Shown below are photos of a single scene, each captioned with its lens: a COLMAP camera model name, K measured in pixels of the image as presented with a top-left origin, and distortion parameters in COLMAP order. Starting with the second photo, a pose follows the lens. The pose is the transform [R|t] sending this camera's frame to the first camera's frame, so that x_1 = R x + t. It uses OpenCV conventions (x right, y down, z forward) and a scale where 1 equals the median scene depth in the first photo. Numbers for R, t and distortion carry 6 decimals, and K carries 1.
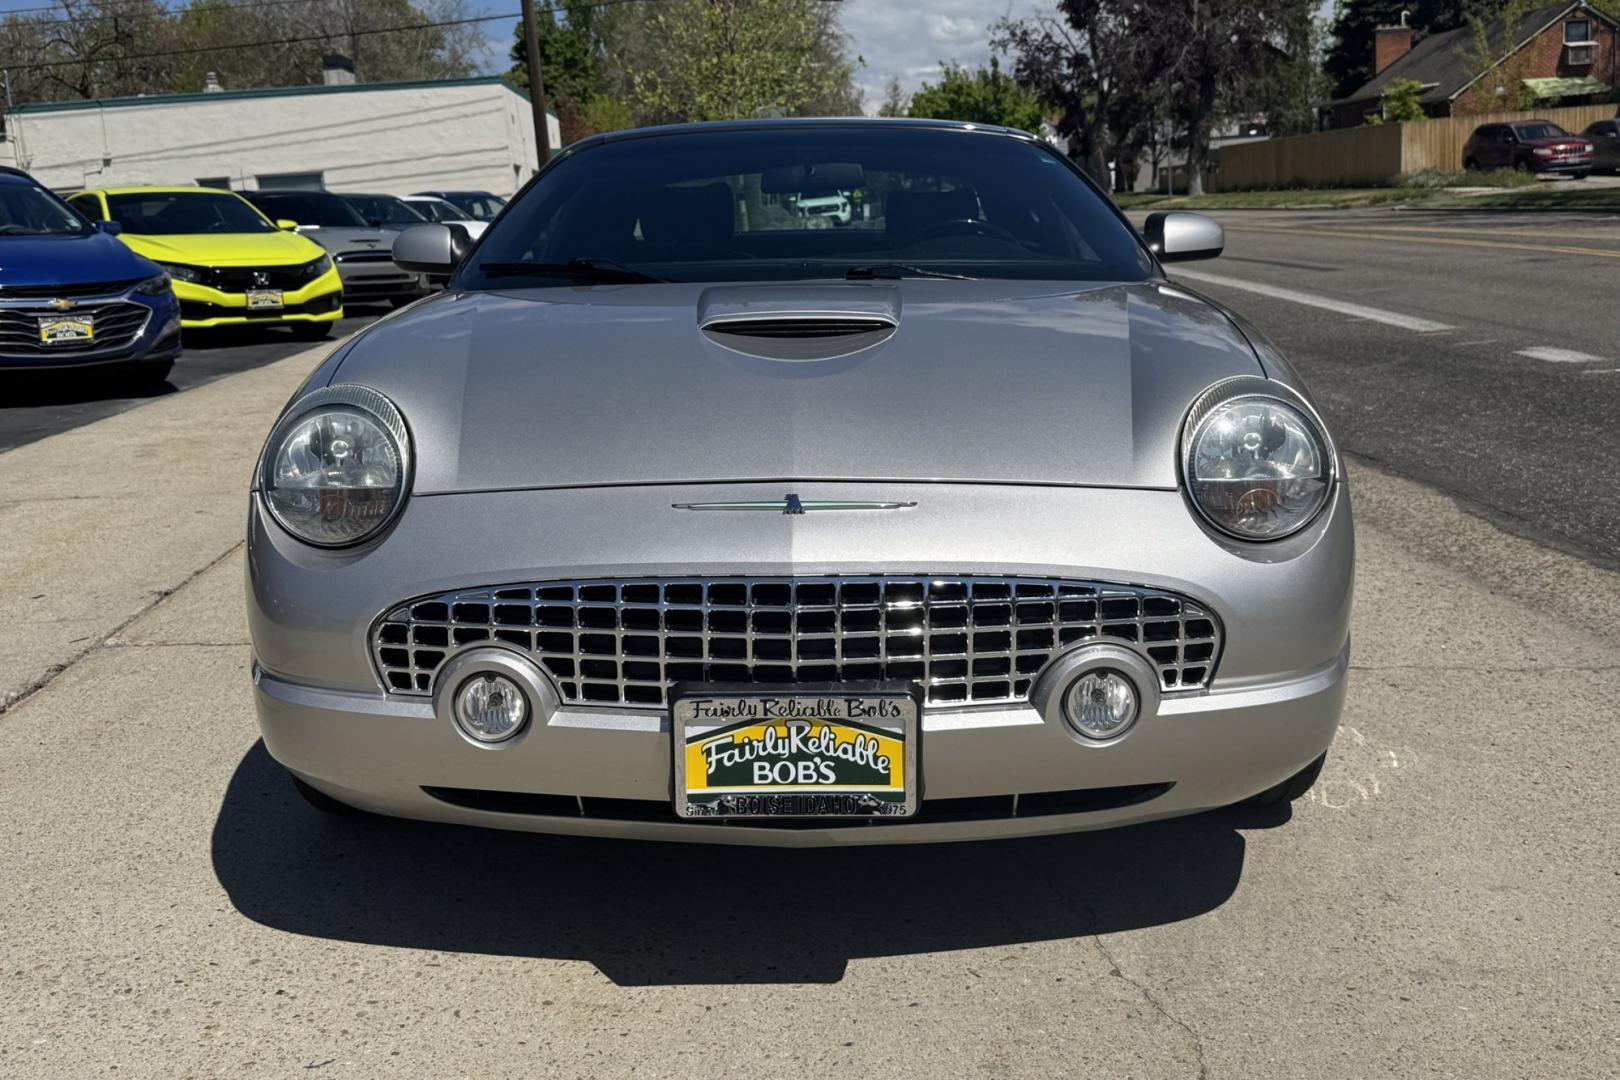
lens RADIAL K [[1586.7, 0, 807.9], [0, 1586.7, 520.4], [0, 0, 1]] dist [0.039734, 0.000000]
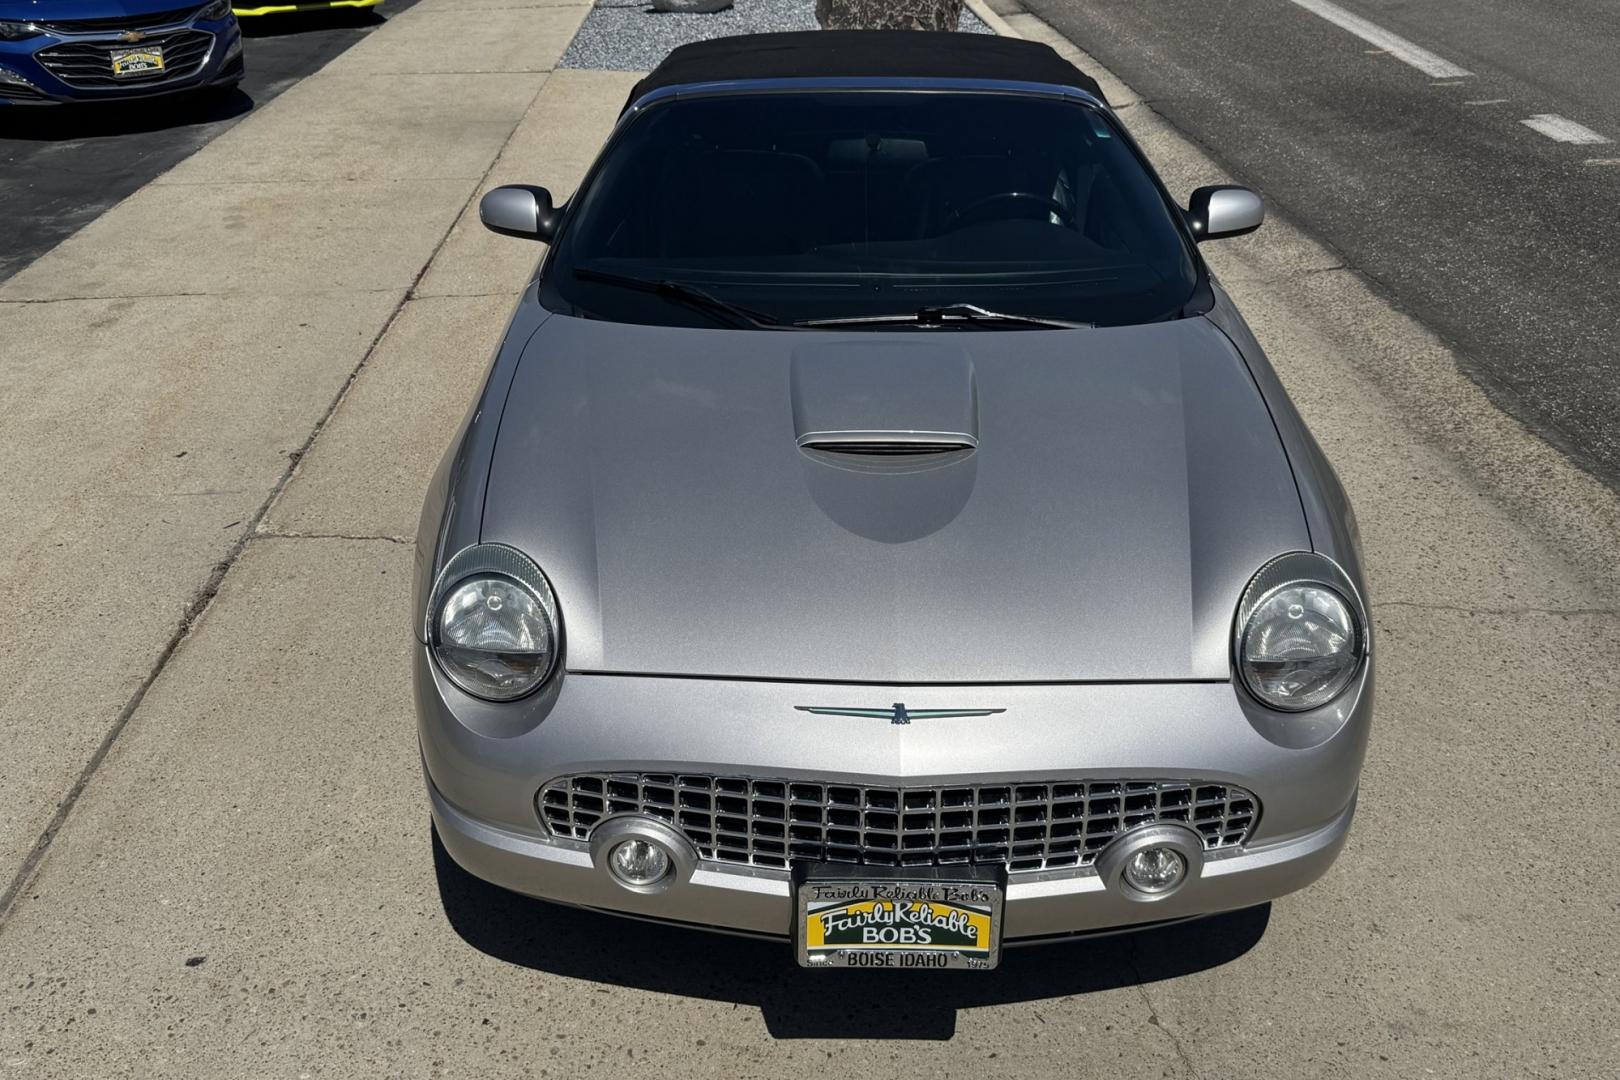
lens RADIAL K [[1398.3, 0, 803.1], [0, 1398.3, 534.2], [0, 0, 1]] dist [0.062011, -0.079959]
pose [[0.999748, 0.003095, -0.022255, -0.046953], [0.003142, 0.961480, 0.274857, -0.351195], [0.022248, -0.274858, 0.961227, 0.041957]]
